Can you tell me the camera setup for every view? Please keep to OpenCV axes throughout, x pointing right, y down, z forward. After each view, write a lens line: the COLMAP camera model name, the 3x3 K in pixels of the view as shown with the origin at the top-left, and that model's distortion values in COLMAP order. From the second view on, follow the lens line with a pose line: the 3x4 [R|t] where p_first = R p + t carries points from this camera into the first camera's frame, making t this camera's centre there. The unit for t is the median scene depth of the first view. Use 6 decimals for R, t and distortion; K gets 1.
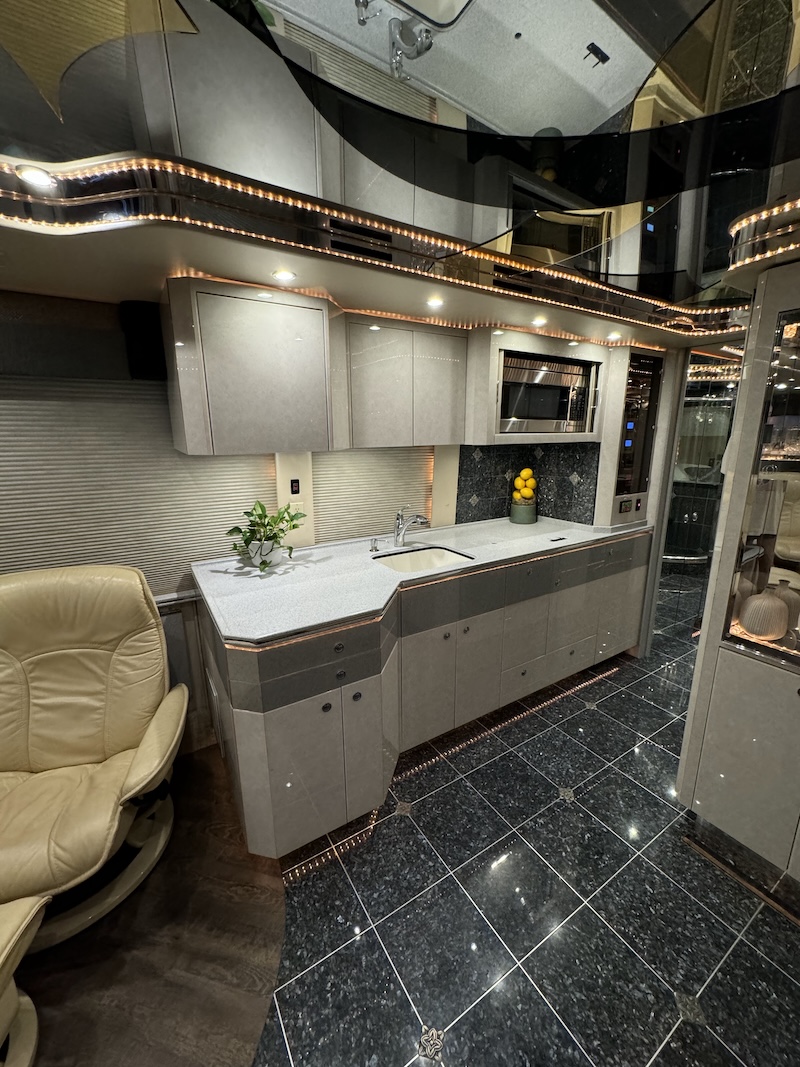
lens RADIAL K [[425.1, 0, 400.1], [0, 425.1, 535.1], [0, 0, 1]] dist [-0.001011, -0.000030]
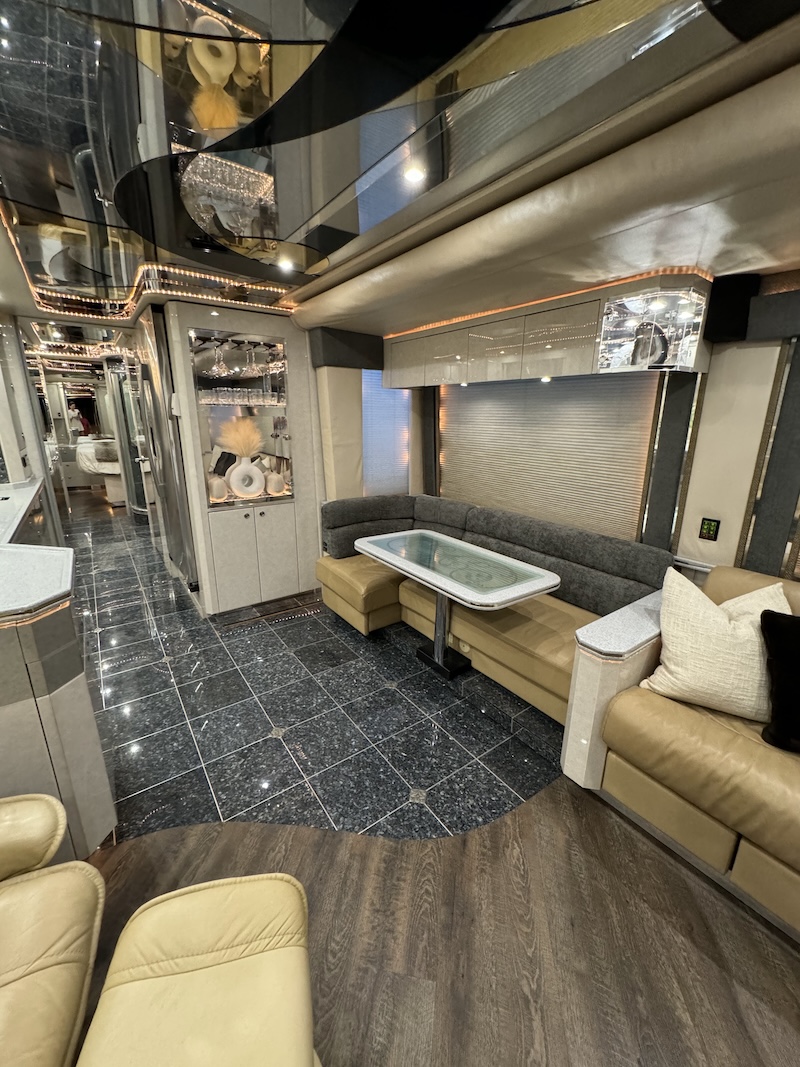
lens RADIAL K [[425.1, 0, 399.8], [0, 425.1, 532.3], [0, 0, 1]] dist [-0.001011, -0.000030]
pose [[-0.069534, -0.262583, 0.962401, -0.766772], [0.219854, 0.936982, 0.271532, 0.022037], [-0.973052, 0.230468, -0.007422, 0.171426]]
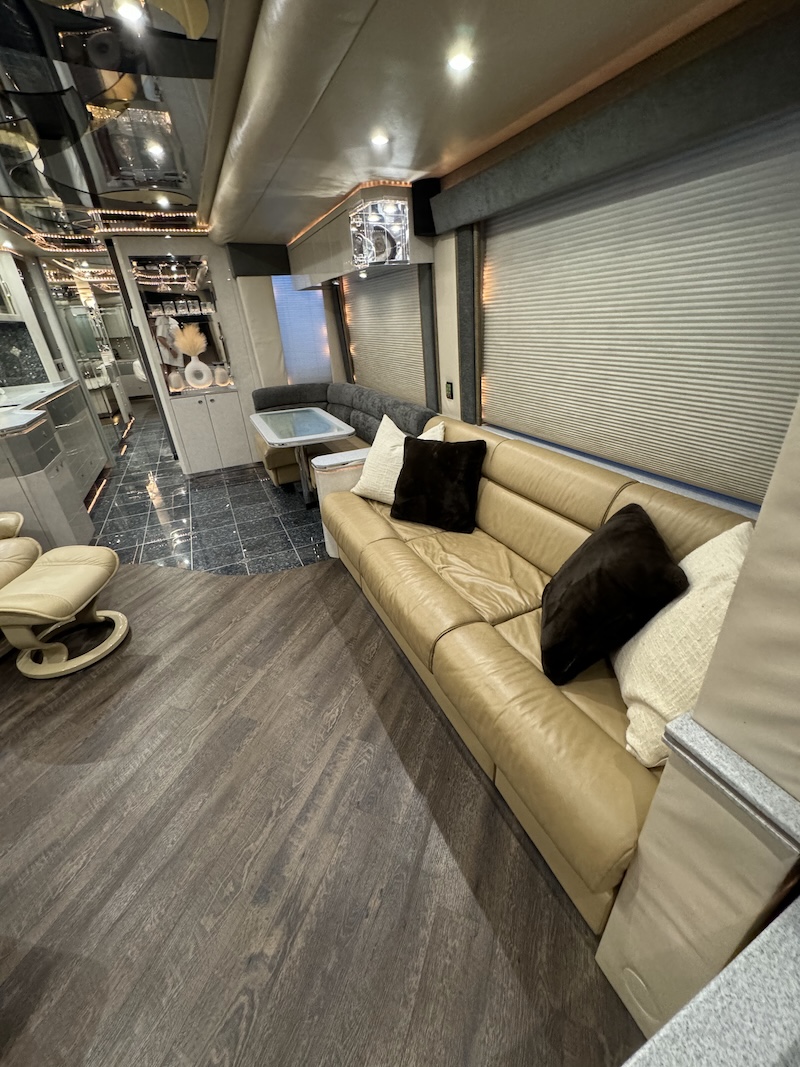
lens RADIAL K [[425.1, 0, 398.5], [0, 425.1, 533.2], [0, 0, 1]] dist [-0.001011, -0.000030]
pose [[0.128540, -0.454333, 0.881510, -1.201610], [0.281940, 0.868947, 0.406746, 0.223252], [-0.950783, 0.196249, 0.239788, -0.538357]]
